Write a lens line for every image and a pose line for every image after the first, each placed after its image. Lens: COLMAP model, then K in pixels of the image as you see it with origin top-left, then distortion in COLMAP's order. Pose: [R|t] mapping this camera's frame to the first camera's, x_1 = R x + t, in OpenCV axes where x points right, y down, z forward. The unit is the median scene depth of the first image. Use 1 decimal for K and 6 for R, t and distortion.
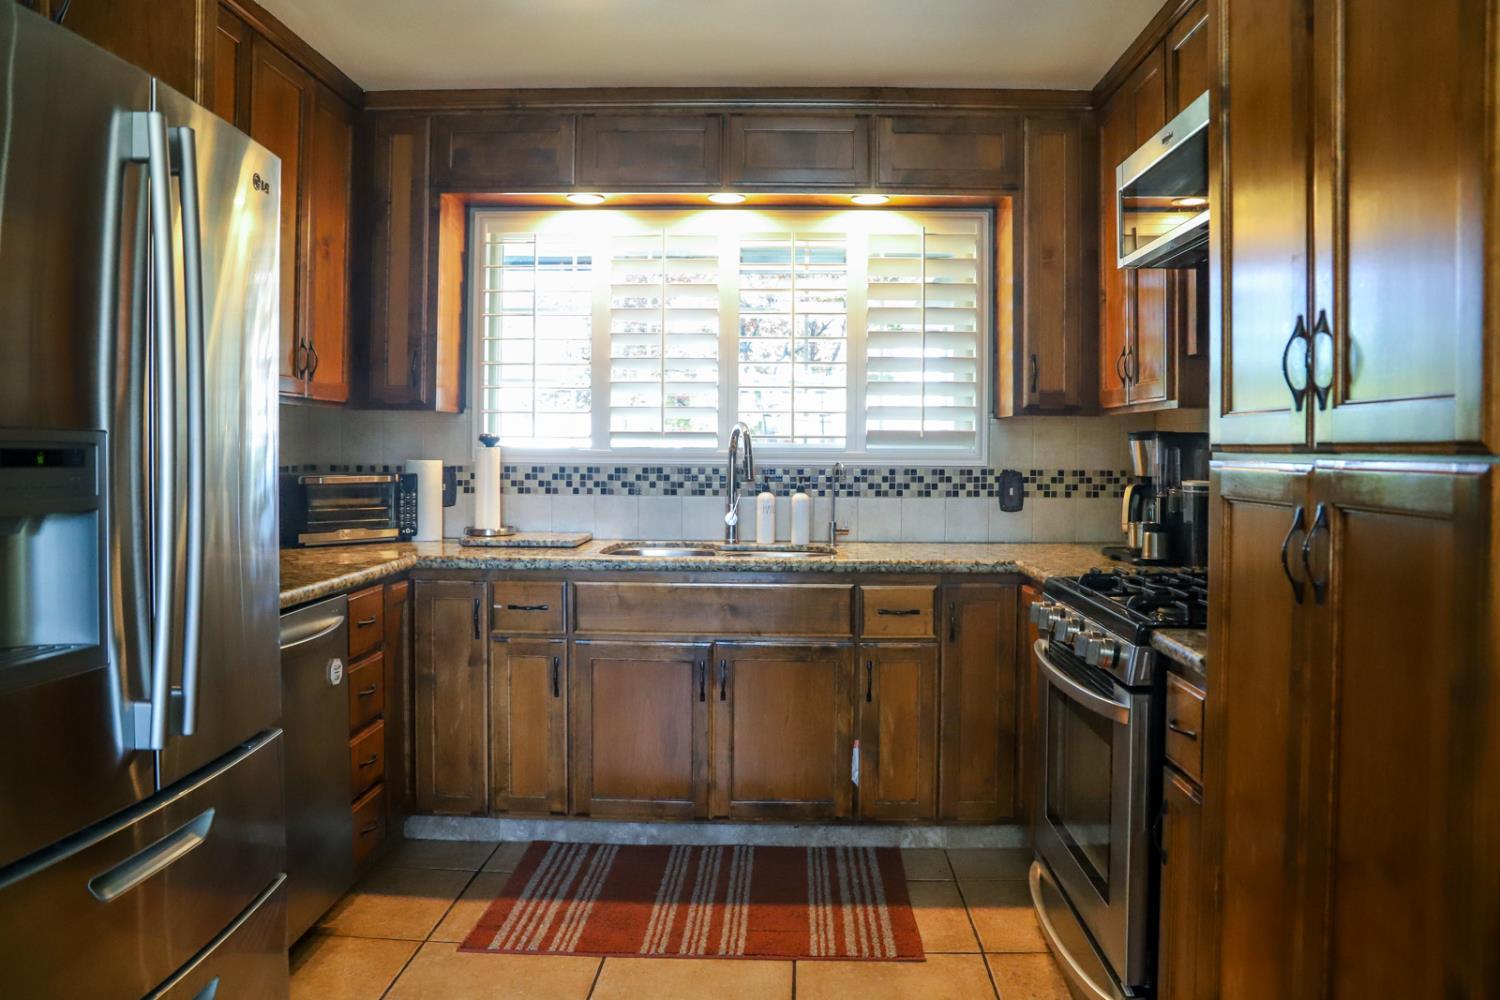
lens RADIAL K [[1086.3, 0, 746.0], [0, 1086.3, 468.9], [0, 0, 1]] dist [-0.108983, 0.063029]
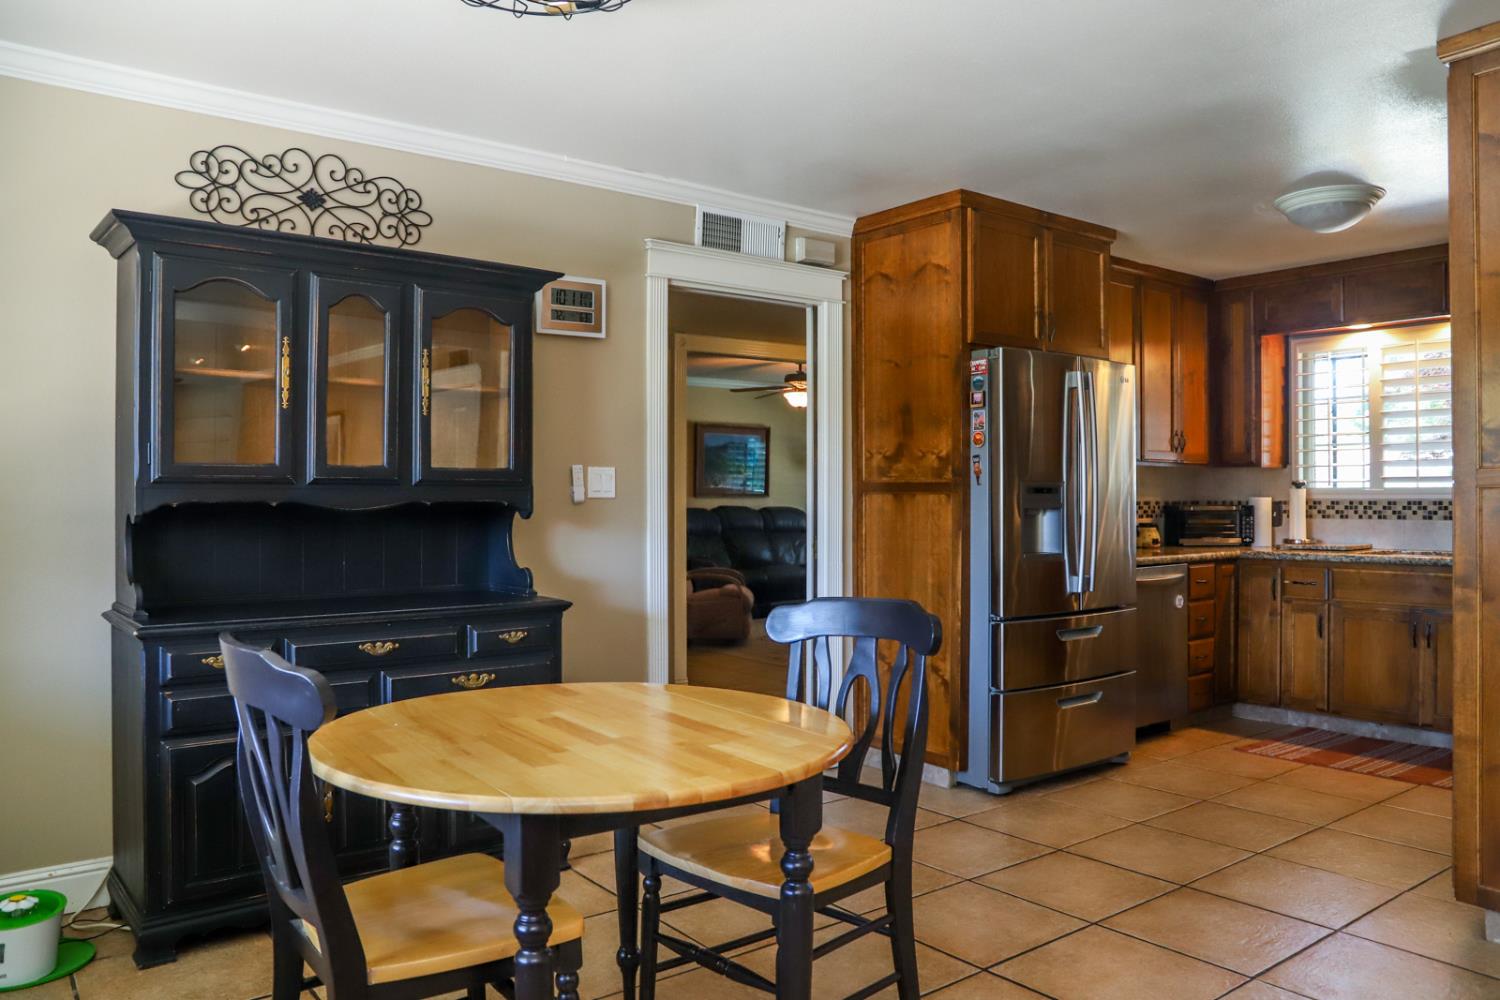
lens RADIAL K [[1086.3, 0, 753.1], [0, 1086.3, 503.5], [0, 0, 1]] dist [-0.108983, 0.063029]
pose [[0.642103, -0.005040, -0.766602, 0.468198], [-0.006638, 0.999904, -0.012134, 0.027489], [0.766590, 0.012880, 0.642008, -0.657267]]
